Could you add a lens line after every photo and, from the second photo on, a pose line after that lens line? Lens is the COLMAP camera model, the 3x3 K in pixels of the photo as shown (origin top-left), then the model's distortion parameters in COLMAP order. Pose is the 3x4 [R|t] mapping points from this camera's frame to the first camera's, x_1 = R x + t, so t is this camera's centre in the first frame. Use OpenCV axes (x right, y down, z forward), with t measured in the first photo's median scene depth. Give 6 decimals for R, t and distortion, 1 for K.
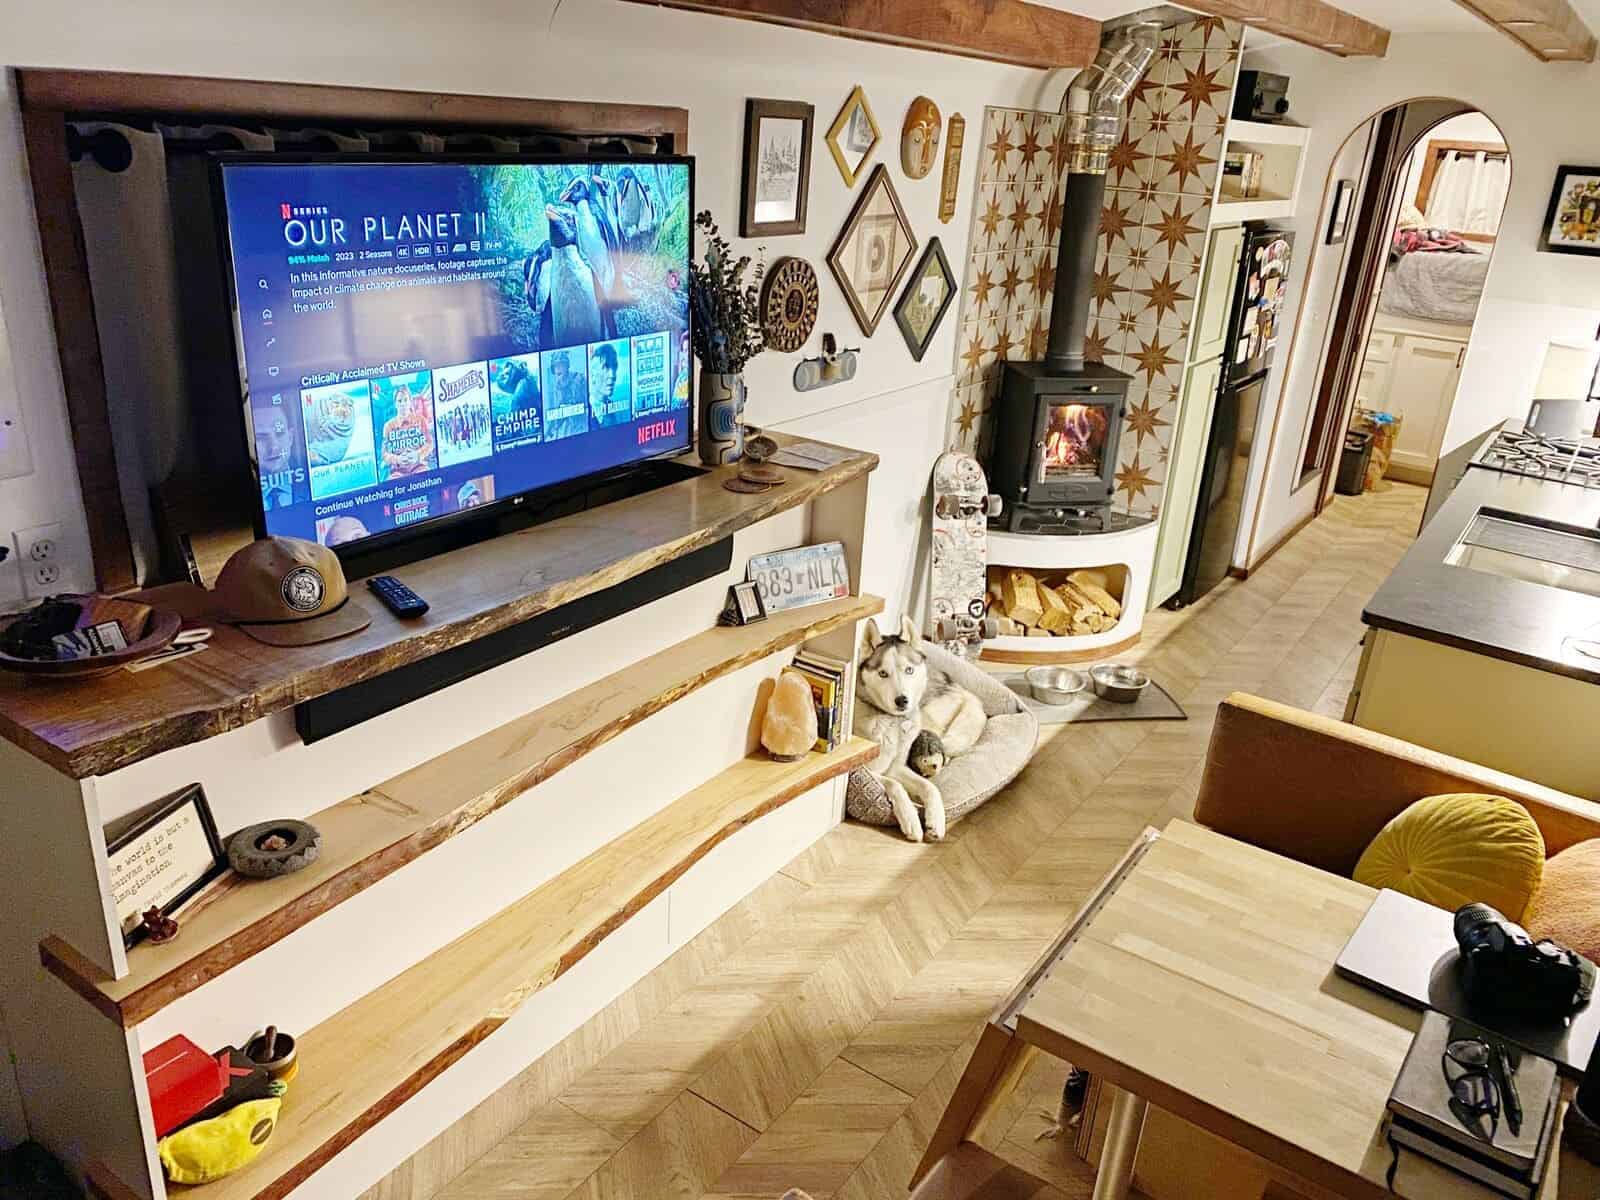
lens RADIAL K [[1243.5, 0, 786.7], [0, 1243.5, 601.5], [0, 0, 1]] dist [0.025559, -0.010630]
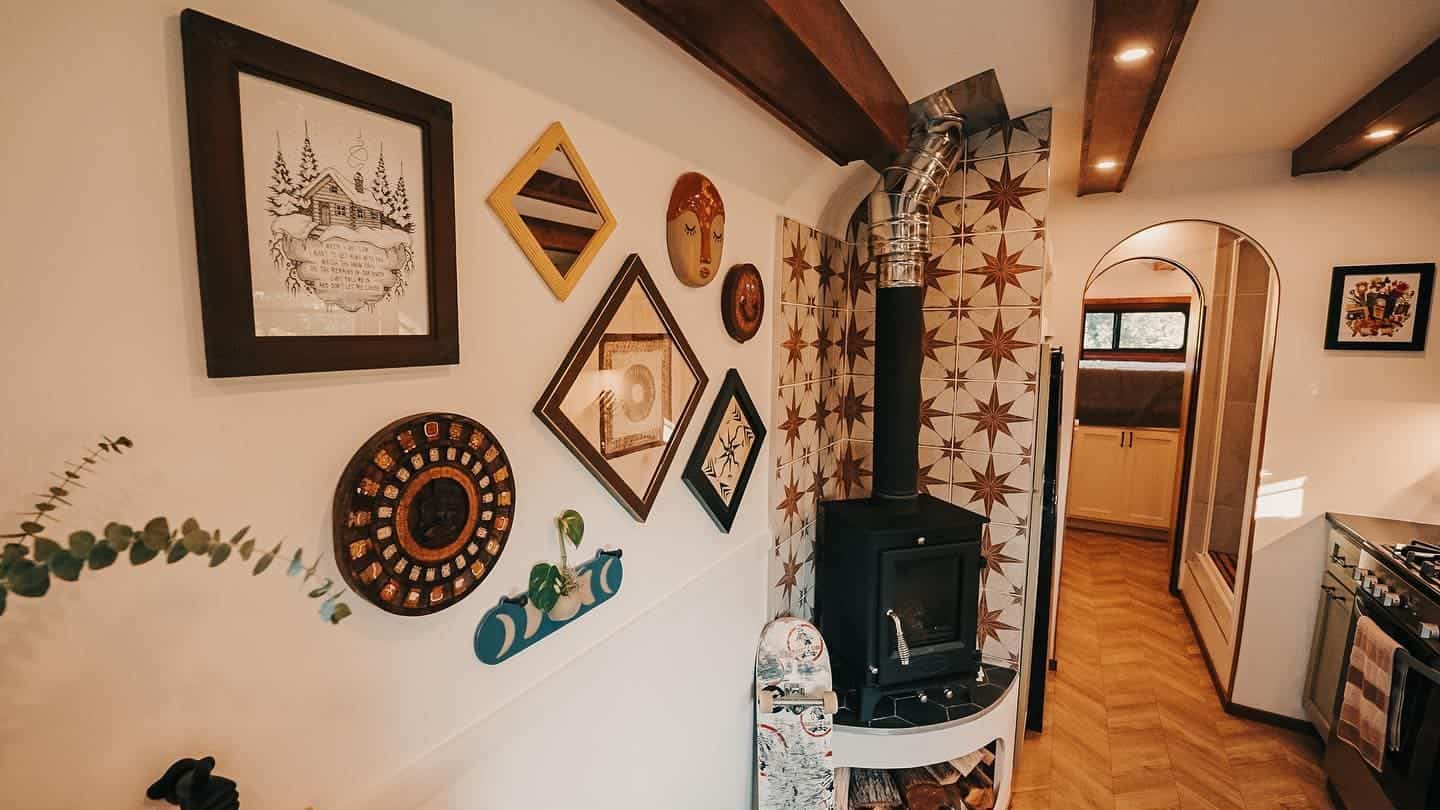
lens RADIAL K [[604.1, 0, 683.2], [0, 604.1, 407.2], [0, 0, 1]] dist [-0.024204, 0.000648]
pose [[0.997049, -0.068946, 0.033747, 0.072451], [0.075241, 0.964858, -0.251768, -0.169797], [-0.015203, 0.253565, 0.967199, 0.618980]]
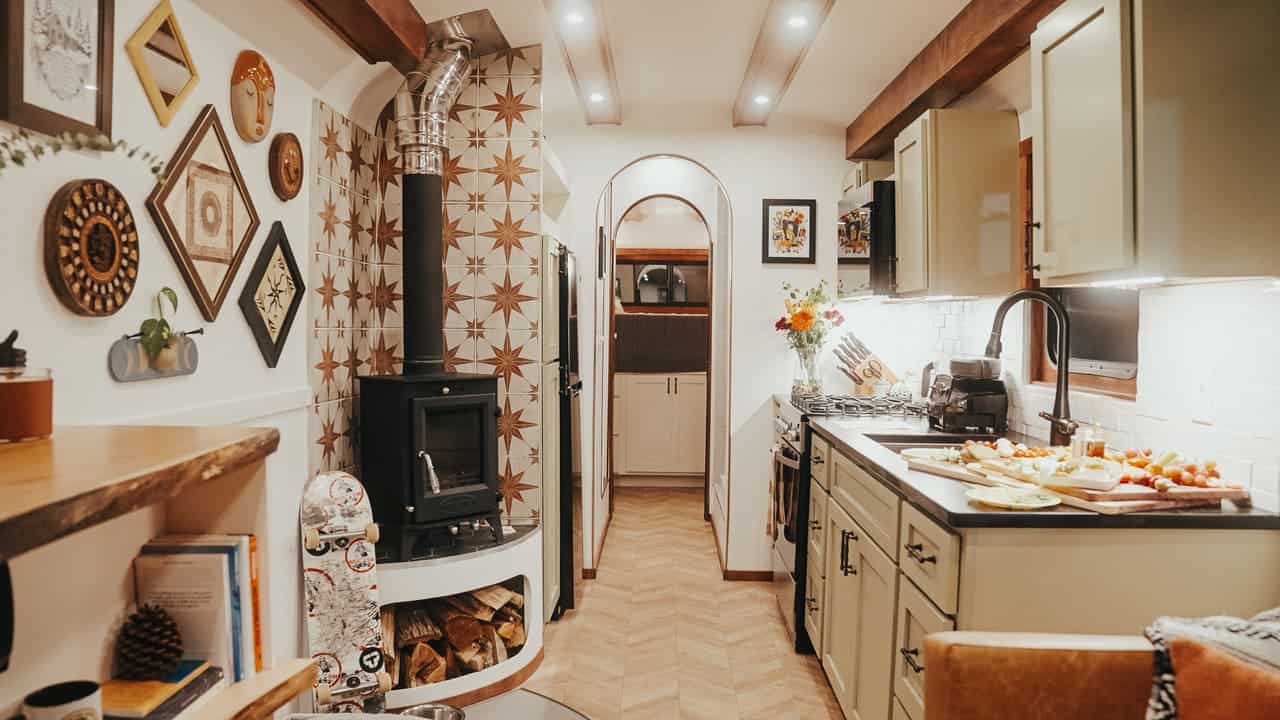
lens RADIAL K [[912.9, 0, 662.5], [0, 912.9, 358.4], [0, 0, 1]] dist [-0.120818, 0.081684]
pose [[0.819849, -0.072528, 0.567967, -0.015747], [0.246481, 0.940037, -0.235750, 0.003607], [-0.516811, 0.333273, 0.788565, 0.392558]]
